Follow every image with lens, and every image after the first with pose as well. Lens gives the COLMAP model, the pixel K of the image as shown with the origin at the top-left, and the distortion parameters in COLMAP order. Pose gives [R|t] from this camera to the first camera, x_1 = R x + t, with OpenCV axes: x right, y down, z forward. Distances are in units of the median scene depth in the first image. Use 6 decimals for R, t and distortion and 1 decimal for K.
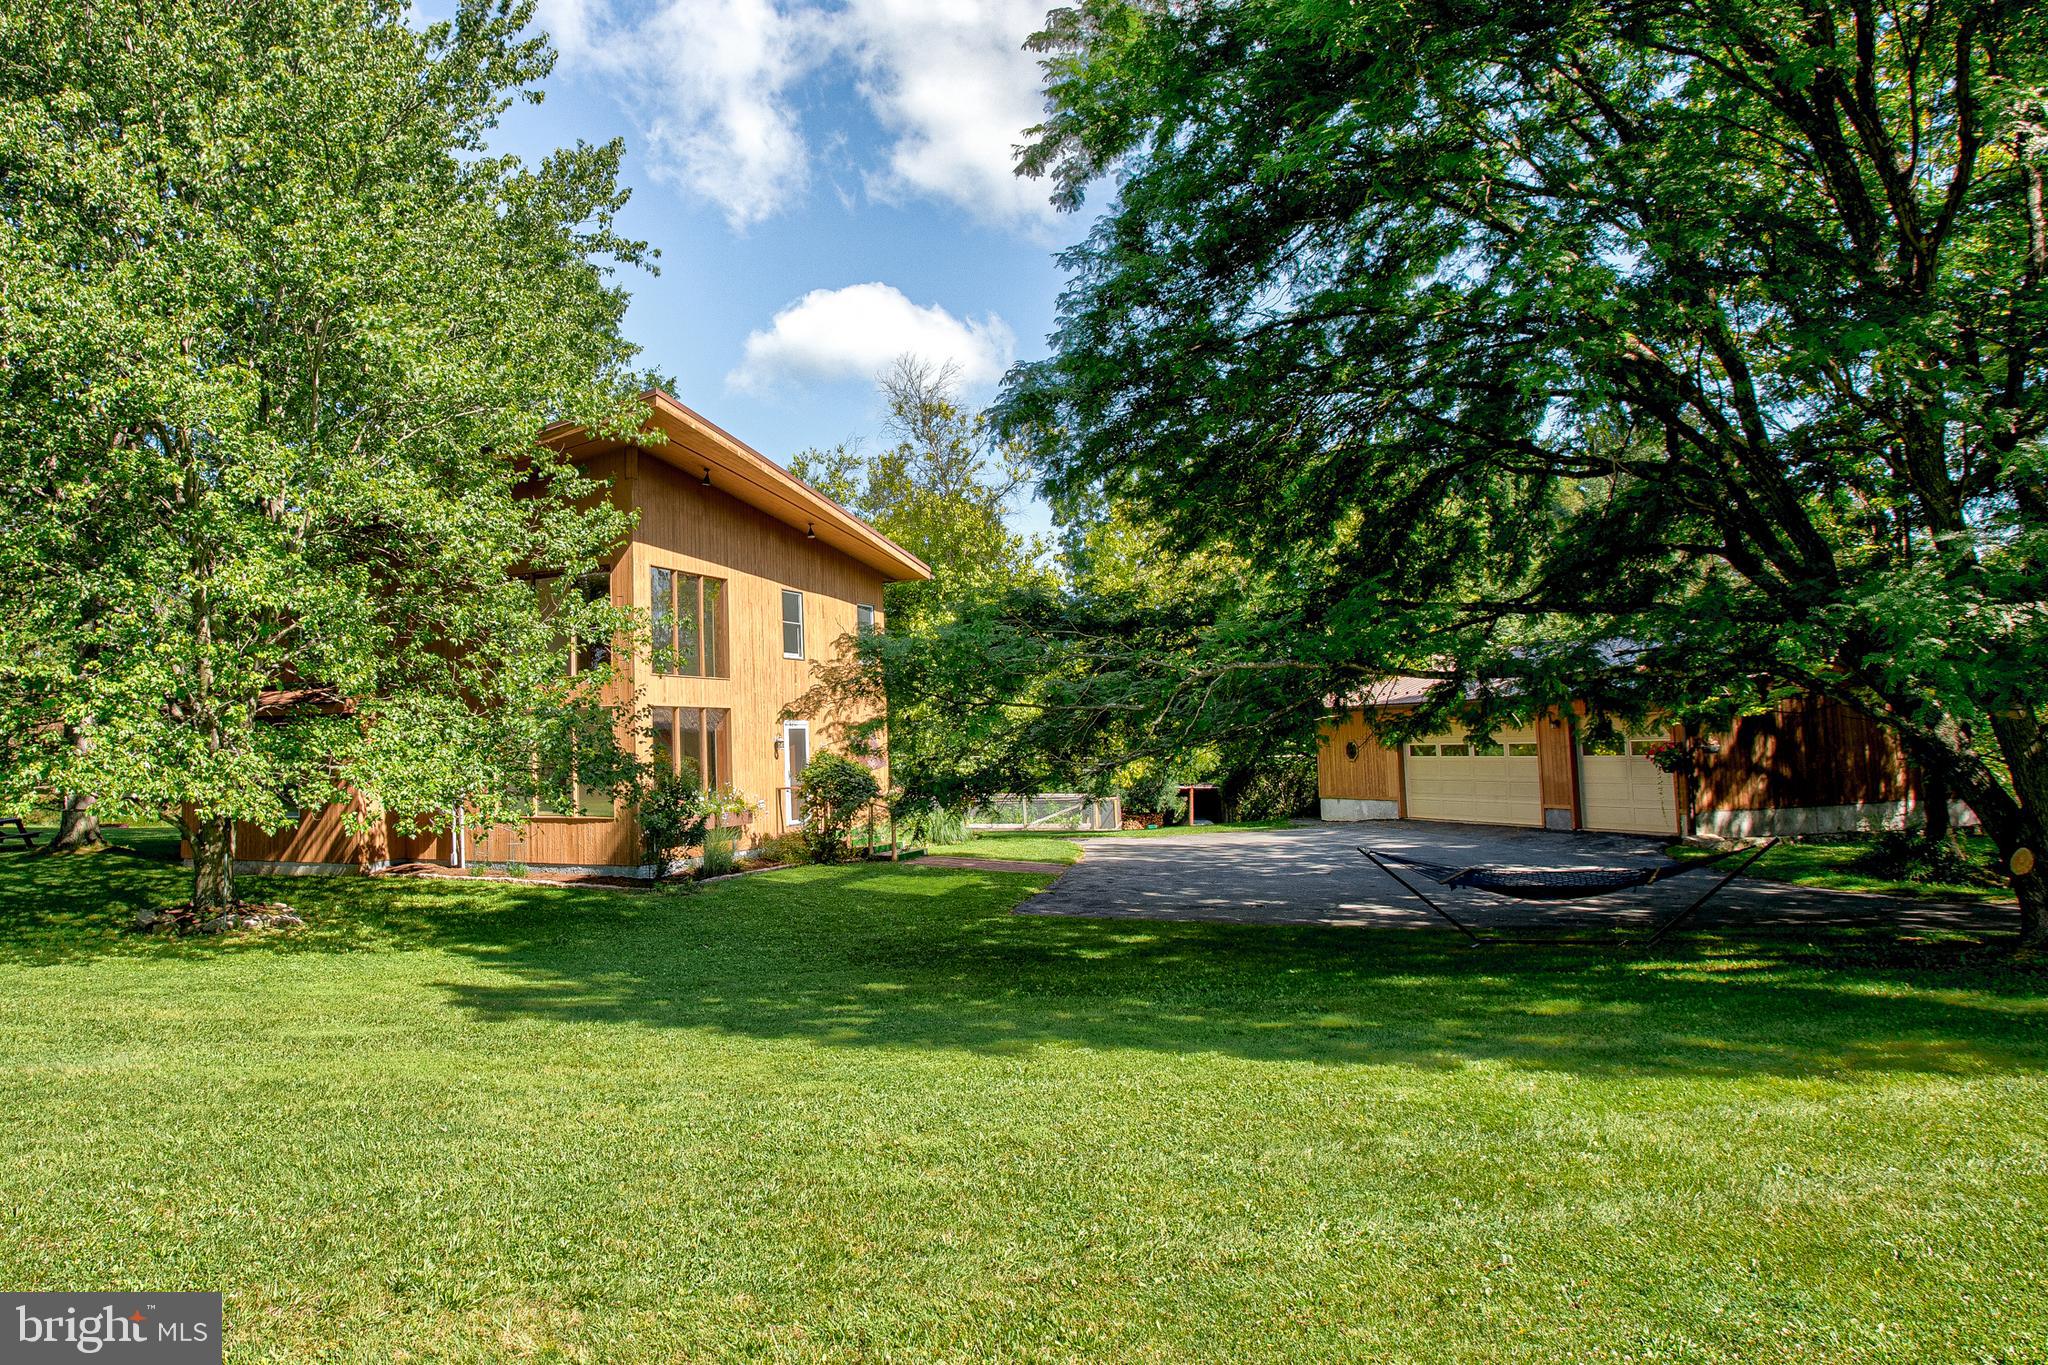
lens RADIAL K [[1342.5, 0, 1024.0], [0, 1342.5, 682.5], [0, 0, 1]] dist [-0.002070, -0.000023]
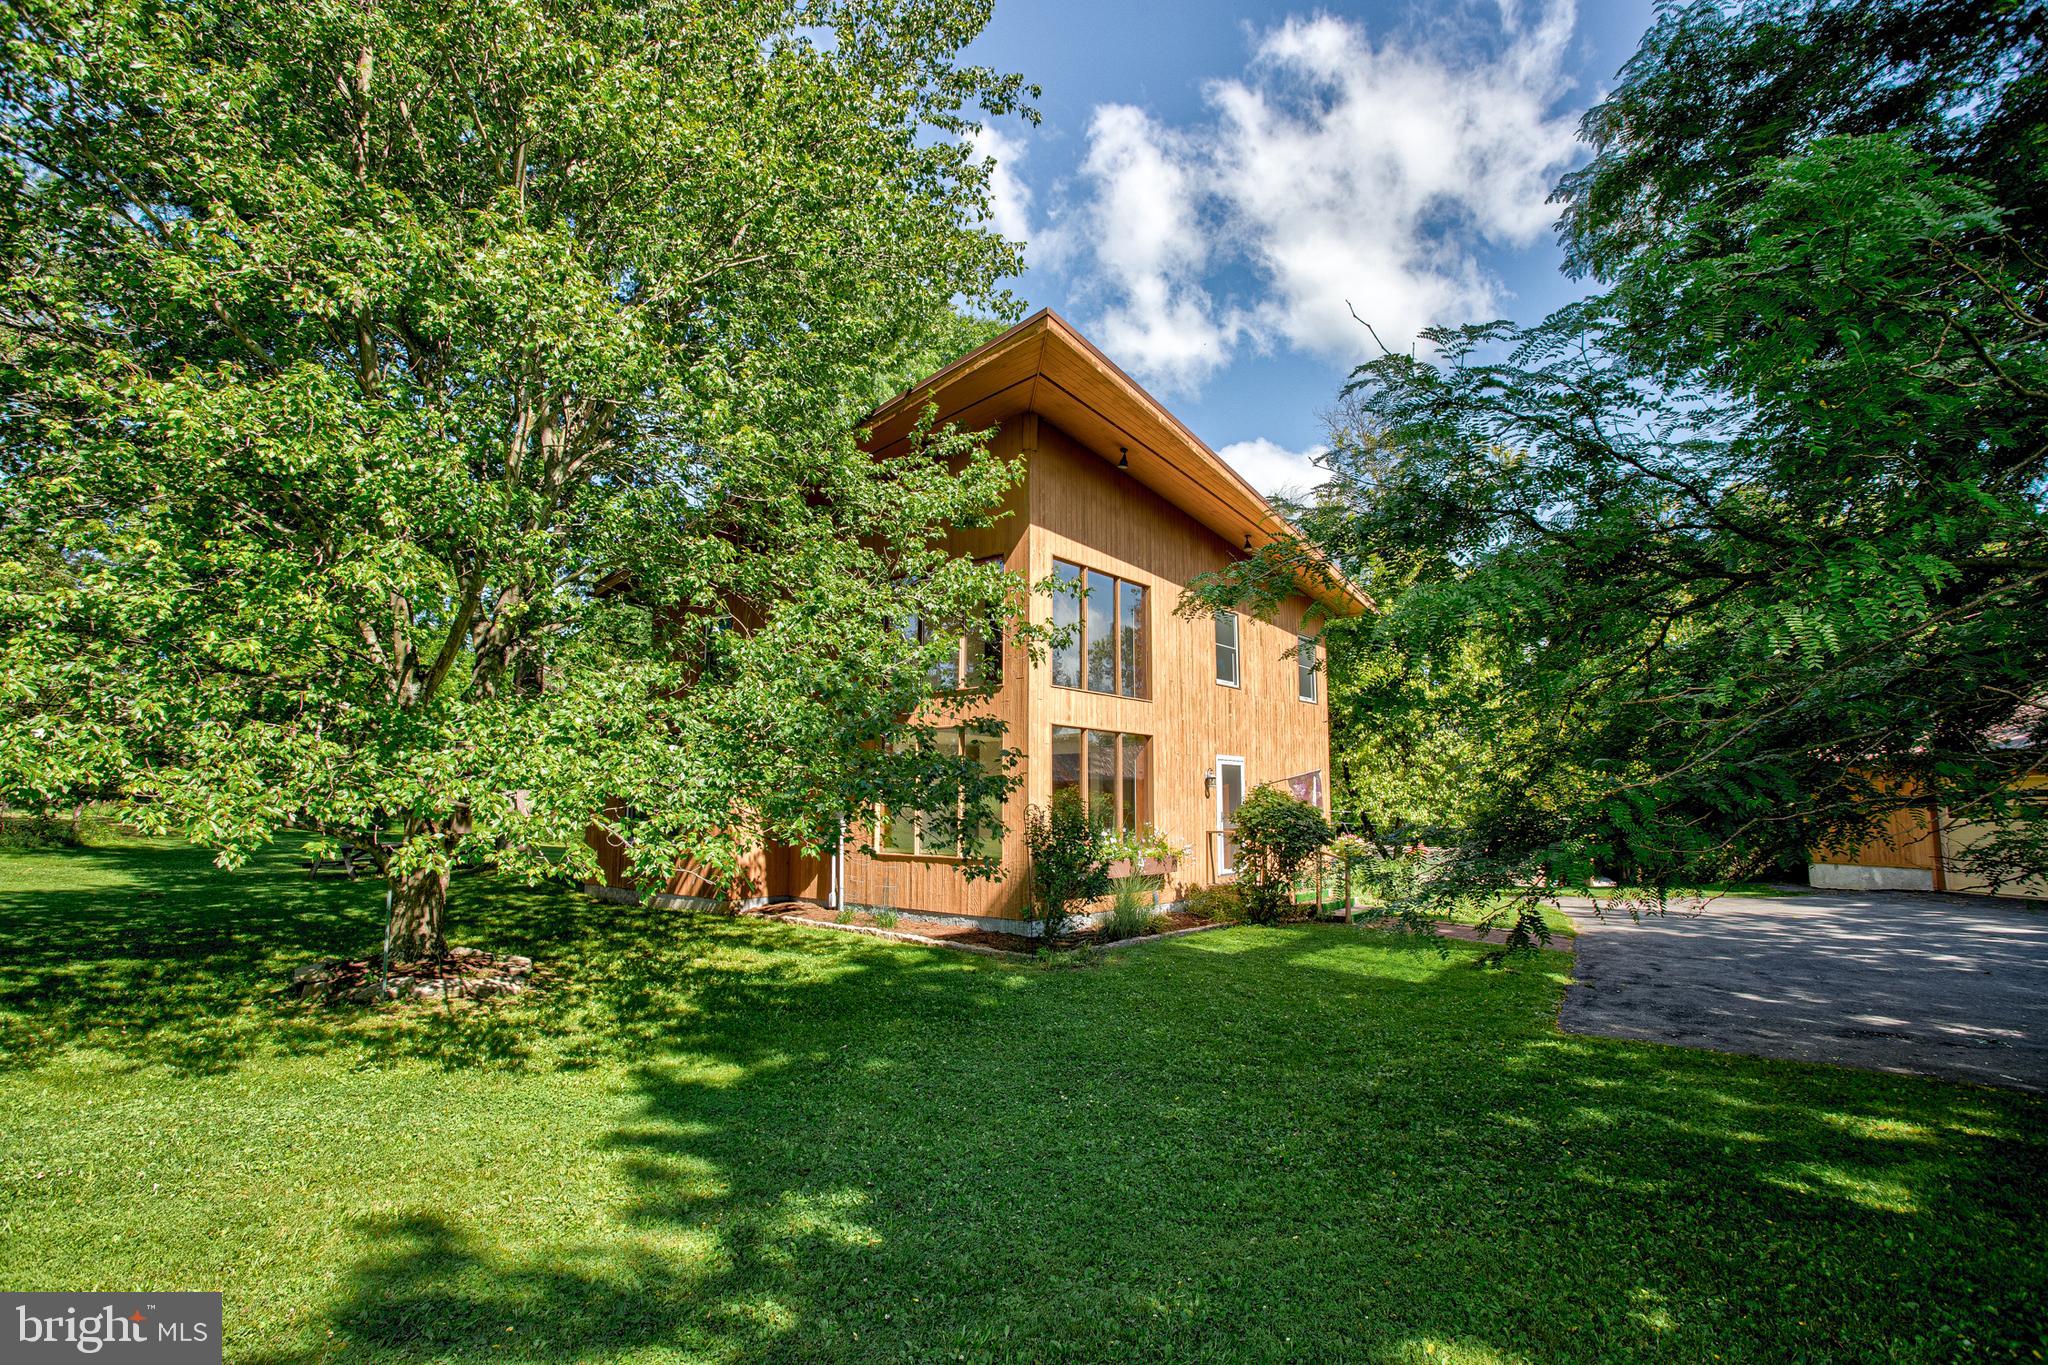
lens RADIAL K [[1082.1, 0, 1017.8], [0, 1082.1, 756.8], [0, 0, 1]] dist [-0.056135, -0.000075]
pose [[0.934296, 0.003668, -0.356479, -0.056688], [-0.002576, 0.999990, 0.003538, 0.032080], [0.356488, -0.002387, 0.934297, 0.344301]]
